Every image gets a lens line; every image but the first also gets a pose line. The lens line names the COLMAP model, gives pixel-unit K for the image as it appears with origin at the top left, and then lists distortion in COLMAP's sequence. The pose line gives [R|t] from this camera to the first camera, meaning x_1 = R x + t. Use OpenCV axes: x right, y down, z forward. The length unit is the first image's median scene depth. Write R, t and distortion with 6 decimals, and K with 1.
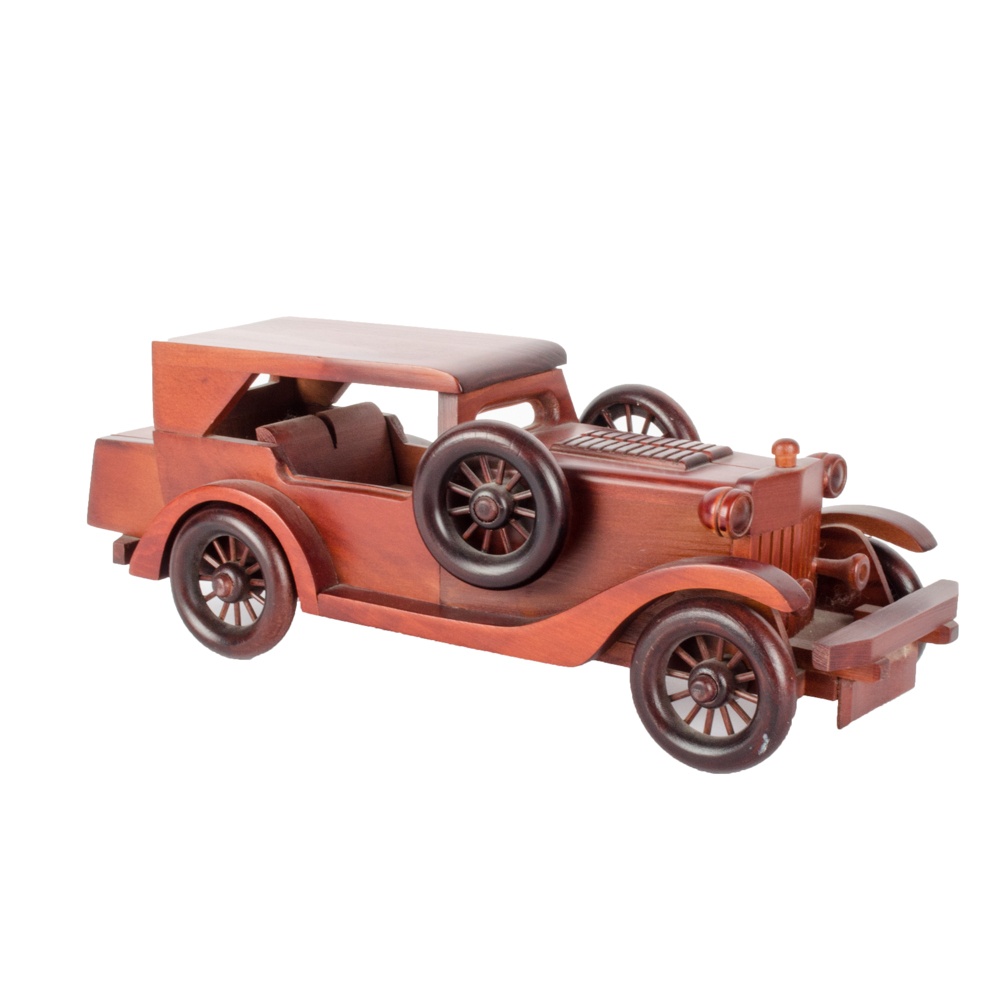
lens RADIAL K [[2326.6, 0, 498.2], [0, 2326.6, 501.7], [0, 0, 1]] dist [-0.044882, 0.000000]
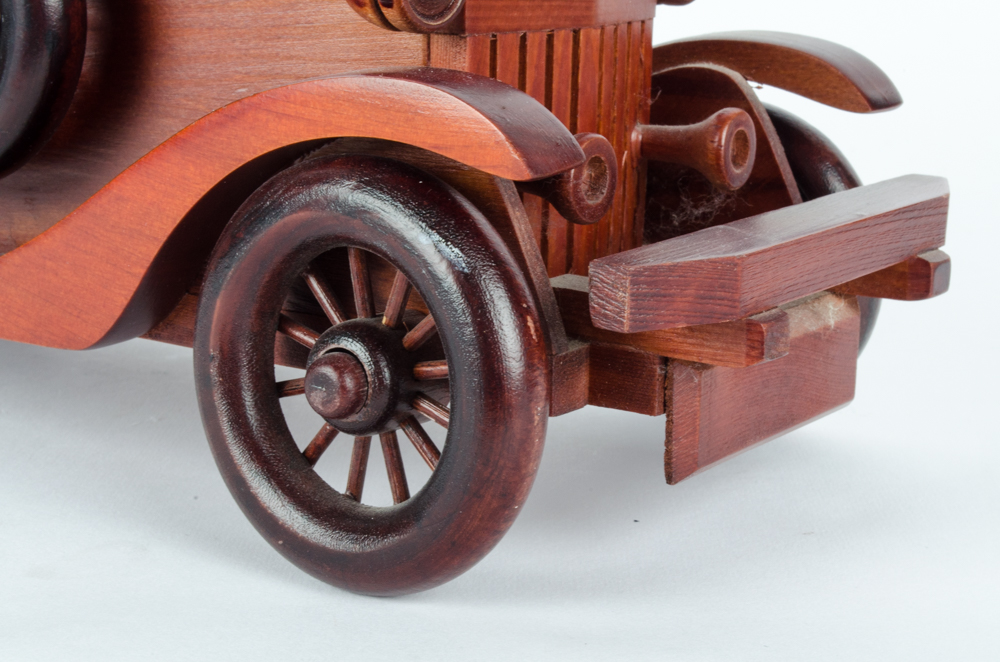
lens RADIAL K [[2008.1, 0, 502.0], [0, 2008.1, 329.1], [0, 0, 1]] dist [-0.023223, 0.000000]
pose [[0.999981, -0.002392, -0.005728, 0.117055], [0.002376, 0.999993, -0.002737, 0.069908], [0.005735, 0.002724, 0.999980, 0.629801]]
